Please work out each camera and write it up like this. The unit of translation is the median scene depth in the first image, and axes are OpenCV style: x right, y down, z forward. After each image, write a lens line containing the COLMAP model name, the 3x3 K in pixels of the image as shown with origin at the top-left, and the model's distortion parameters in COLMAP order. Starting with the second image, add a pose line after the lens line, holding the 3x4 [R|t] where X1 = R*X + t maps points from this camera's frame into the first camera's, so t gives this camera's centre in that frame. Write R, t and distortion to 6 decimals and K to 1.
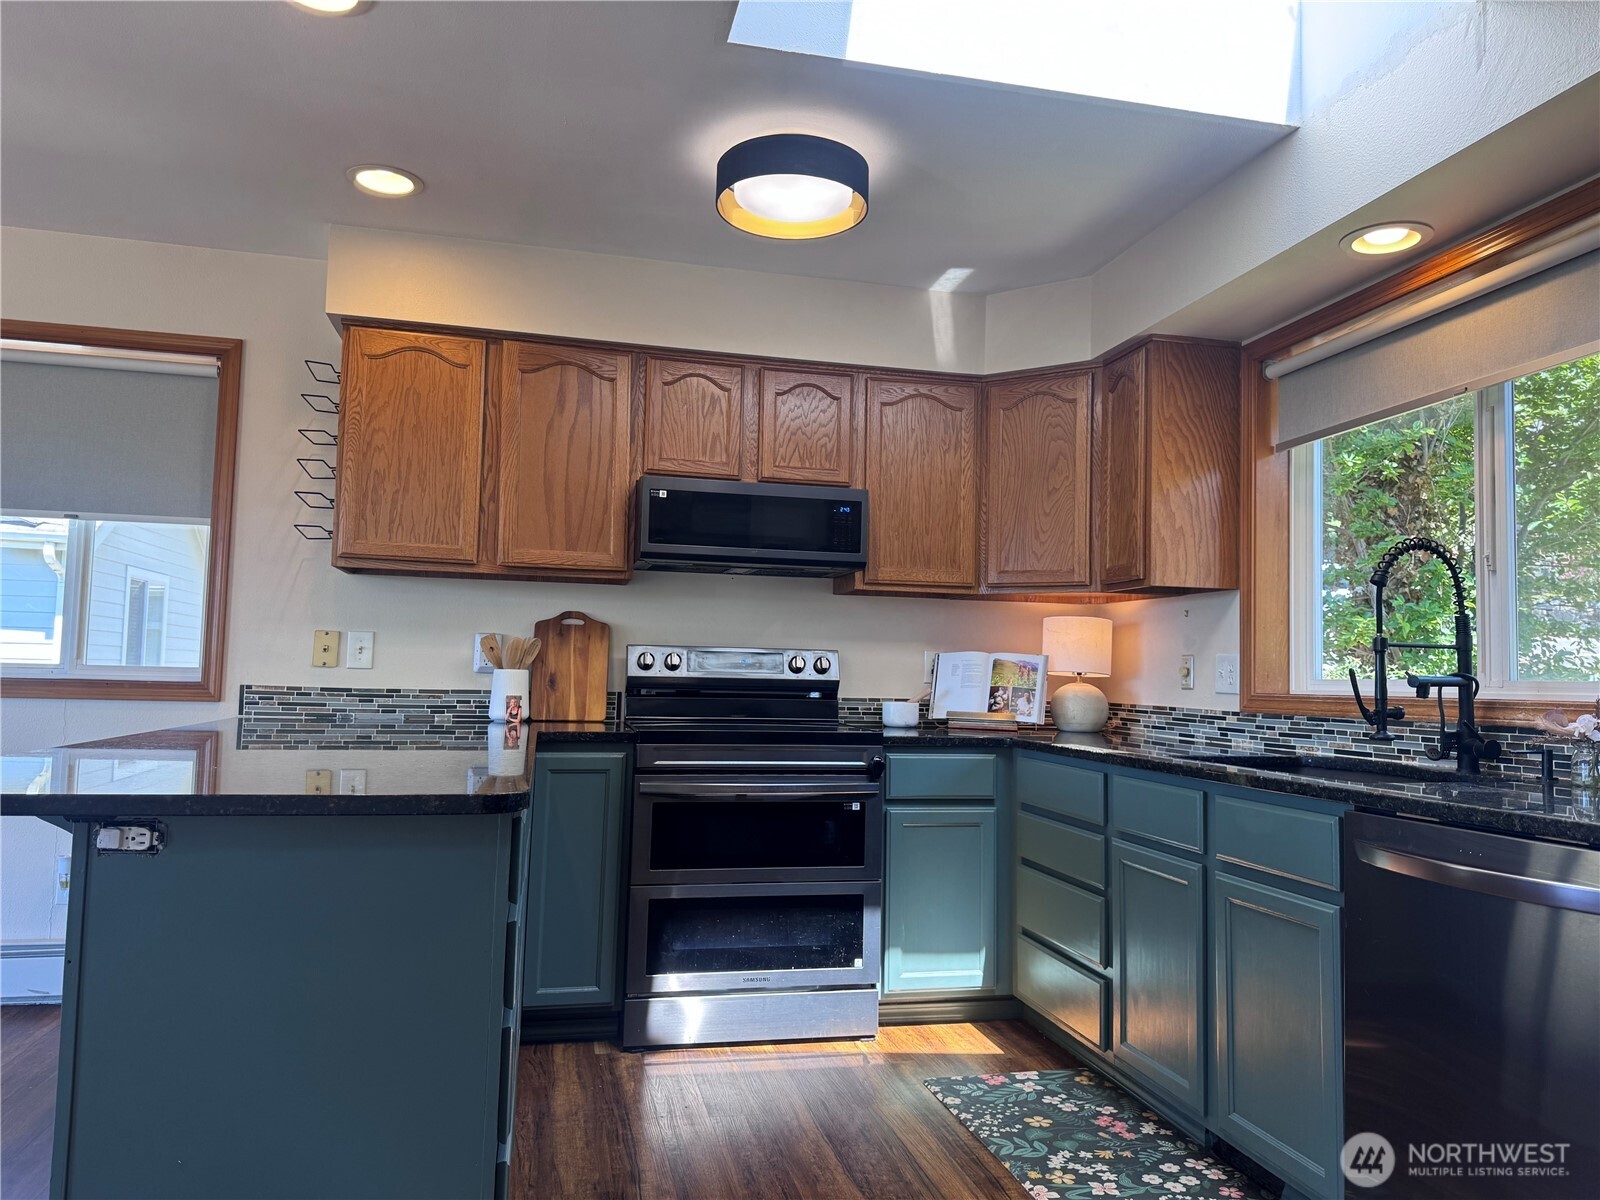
lens RADIAL K [[1129.3, 0, 800.4], [0, 1129.3, 589.2], [0, 0, 1]] dist [0.040561, -0.006705]
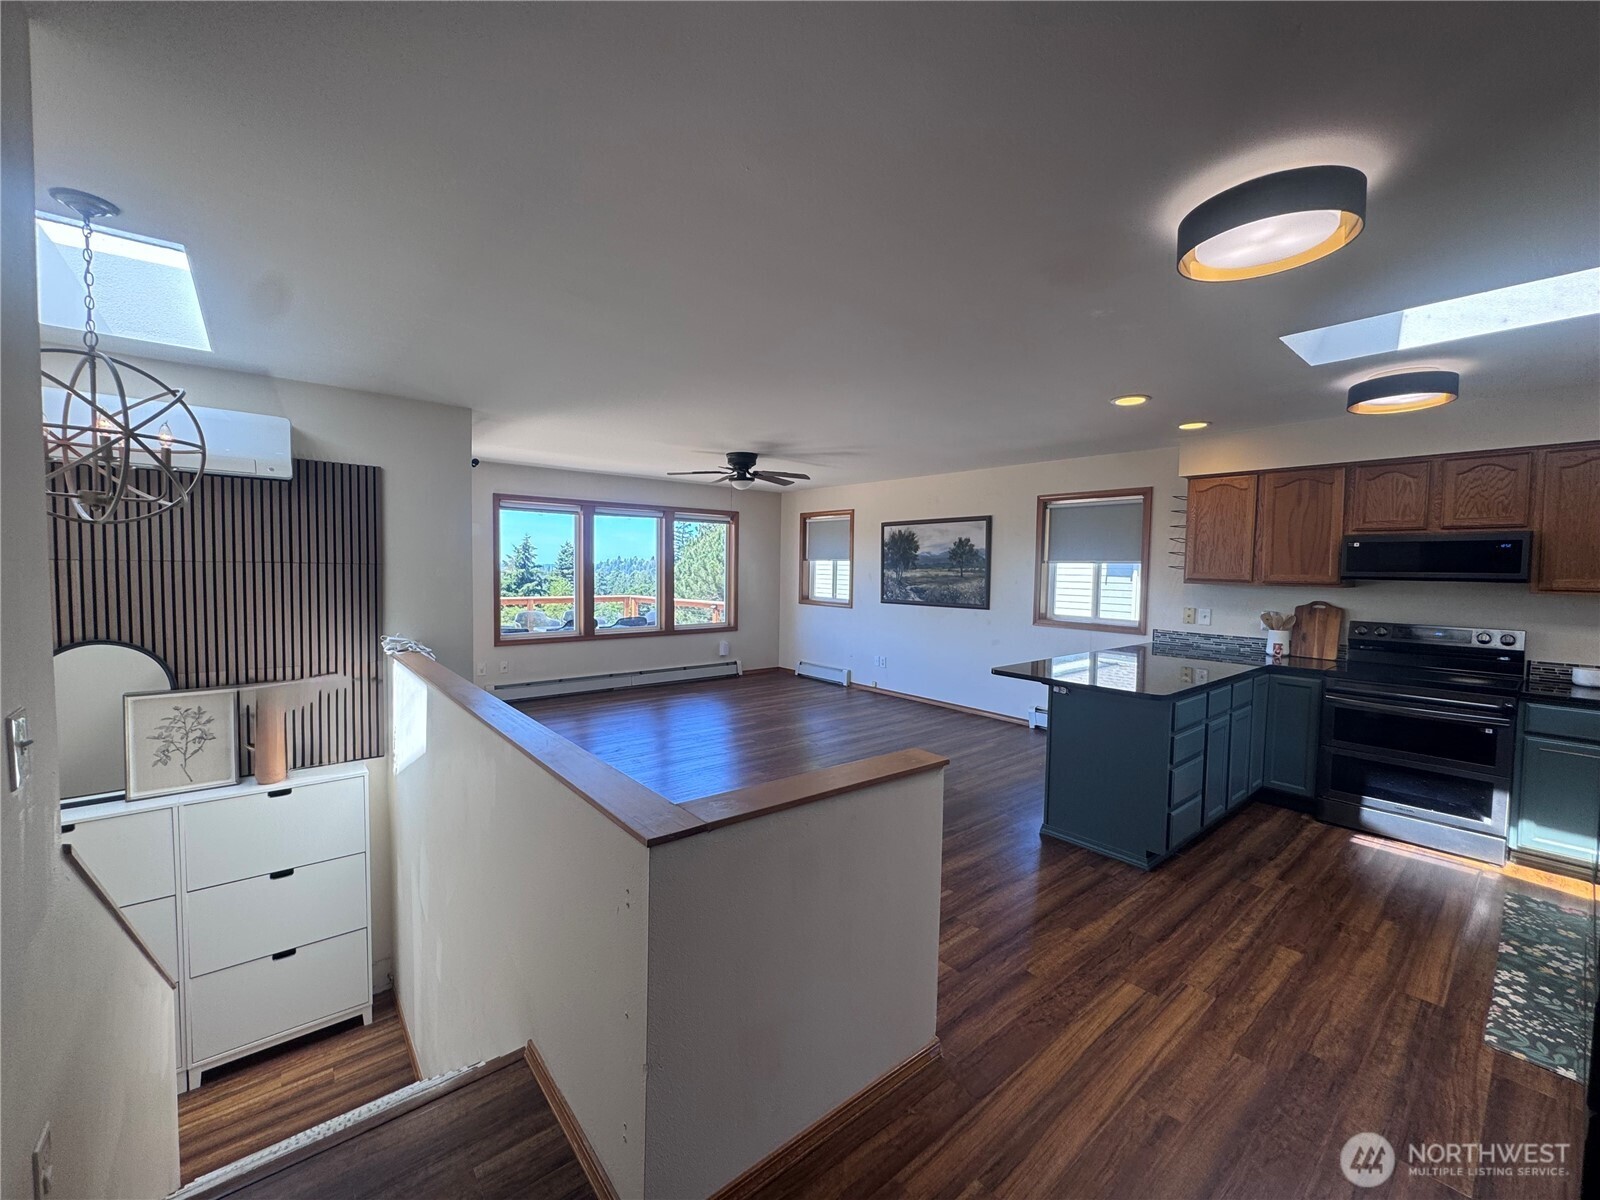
lens RADIAL K [[643.6, 0, 797.0], [0, 643.6, 597.3], [0, 0, 1]] dist [-0.003682, -0.000612]
pose [[0.441699, 0.026245, -0.896779, 0.405394], [0.066815, 0.995834, 0.062053, -0.120468], [0.894672, -0.087327, 0.438105, -0.288194]]
